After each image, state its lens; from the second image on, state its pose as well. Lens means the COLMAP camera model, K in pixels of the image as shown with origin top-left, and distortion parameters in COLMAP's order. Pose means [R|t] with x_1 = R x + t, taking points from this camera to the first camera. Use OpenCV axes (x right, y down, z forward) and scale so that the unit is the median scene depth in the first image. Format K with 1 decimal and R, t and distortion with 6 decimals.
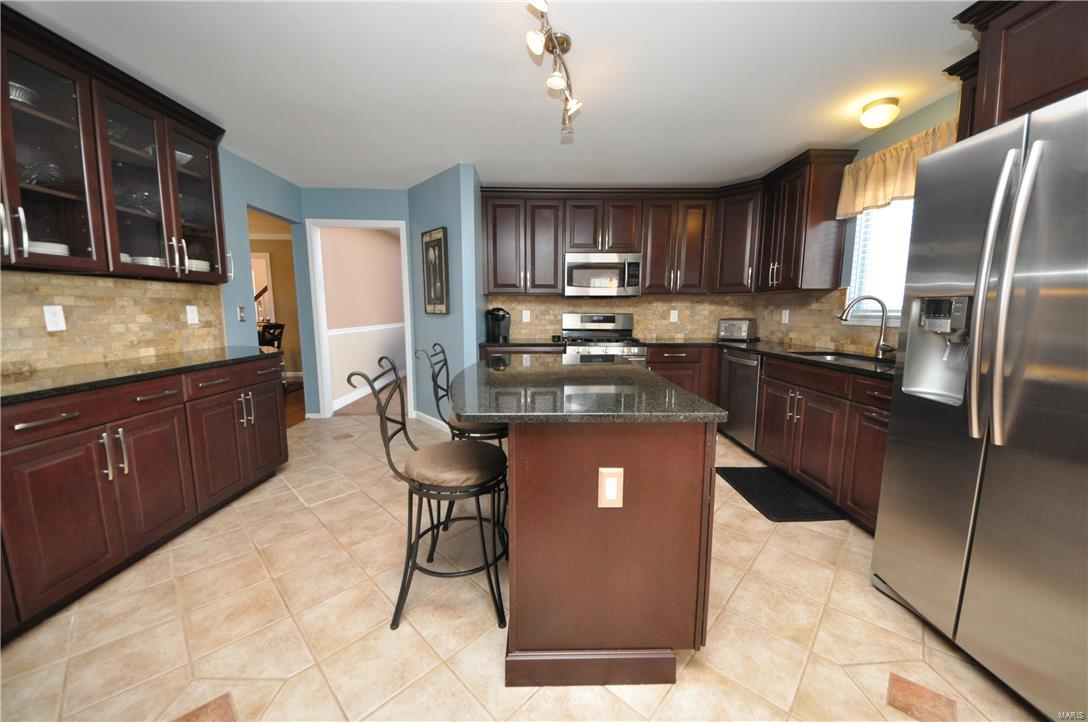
lens RADIAL K [[380.8, 0, 547.5], [0, 380.8, 357.0], [0, 0, 1]] dist [-0.005667, -0.005107]
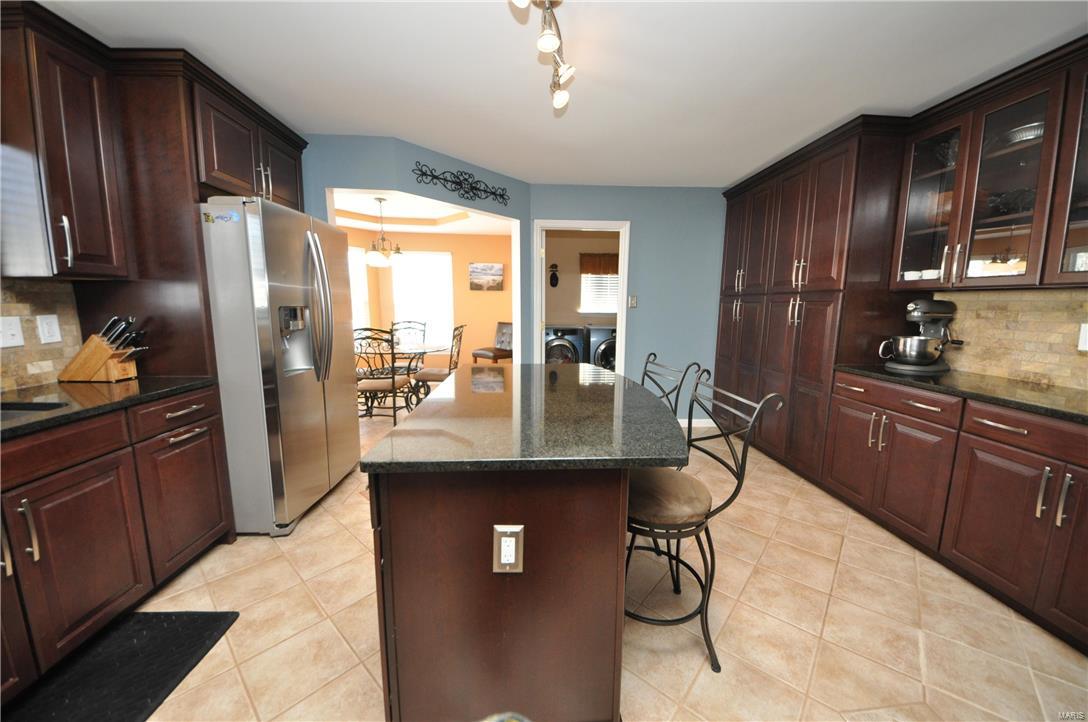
lens RADIAL K [[380.8, 0, 543.2], [0, 380.8, 363.0], [0, 0, 1]] dist [-0.005667, -0.005107]
pose [[-0.999802, -0.010133, -0.017105, 0.043095], [-0.014256, 0.965069, 0.261608, -0.257935], [0.013856, 0.261800, -0.965023, 1.852429]]
